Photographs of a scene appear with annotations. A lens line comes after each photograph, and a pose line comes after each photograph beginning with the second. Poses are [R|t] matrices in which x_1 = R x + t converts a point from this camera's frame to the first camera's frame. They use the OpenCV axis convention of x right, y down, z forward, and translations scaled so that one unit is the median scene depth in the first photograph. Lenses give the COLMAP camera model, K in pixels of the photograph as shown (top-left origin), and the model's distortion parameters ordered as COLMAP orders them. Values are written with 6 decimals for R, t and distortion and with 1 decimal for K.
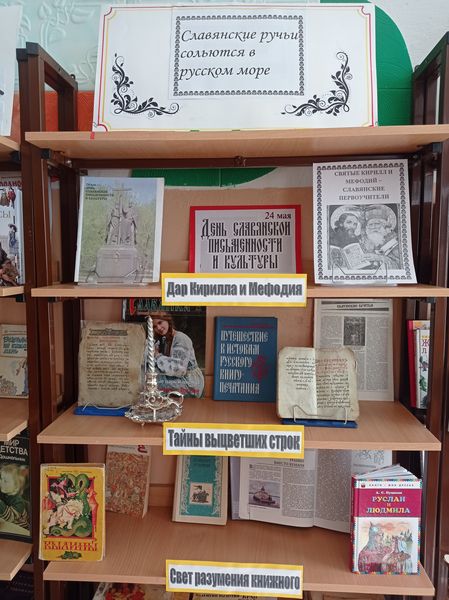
lens RADIAL K [[446.2, 0, 224.5], [0, 446.2, 300.0], [0, 0, 1]] dist [0.101849, -0.172428]
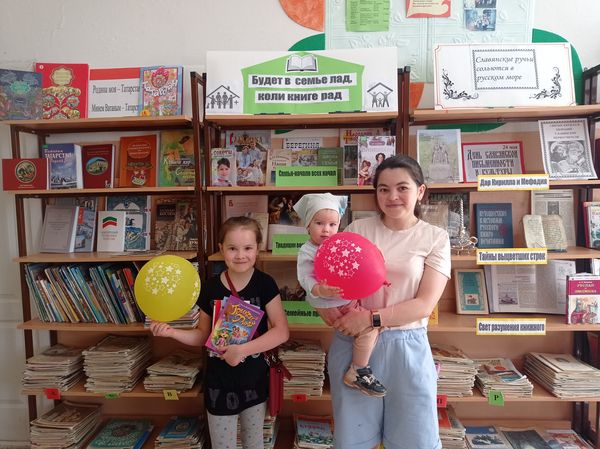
lens RADIAL K [[446.2, 0, 300.0], [0, 446.2, 224.5], [0, 0, 1]] dist [0.101849, -0.172428]
pose [[0.999771, -0.019284, 0.009307, -0.895682], [0.019517, 0.999479, -0.025702, 0.186599], [-0.008807, 0.025877, 0.999626, -0.981798]]
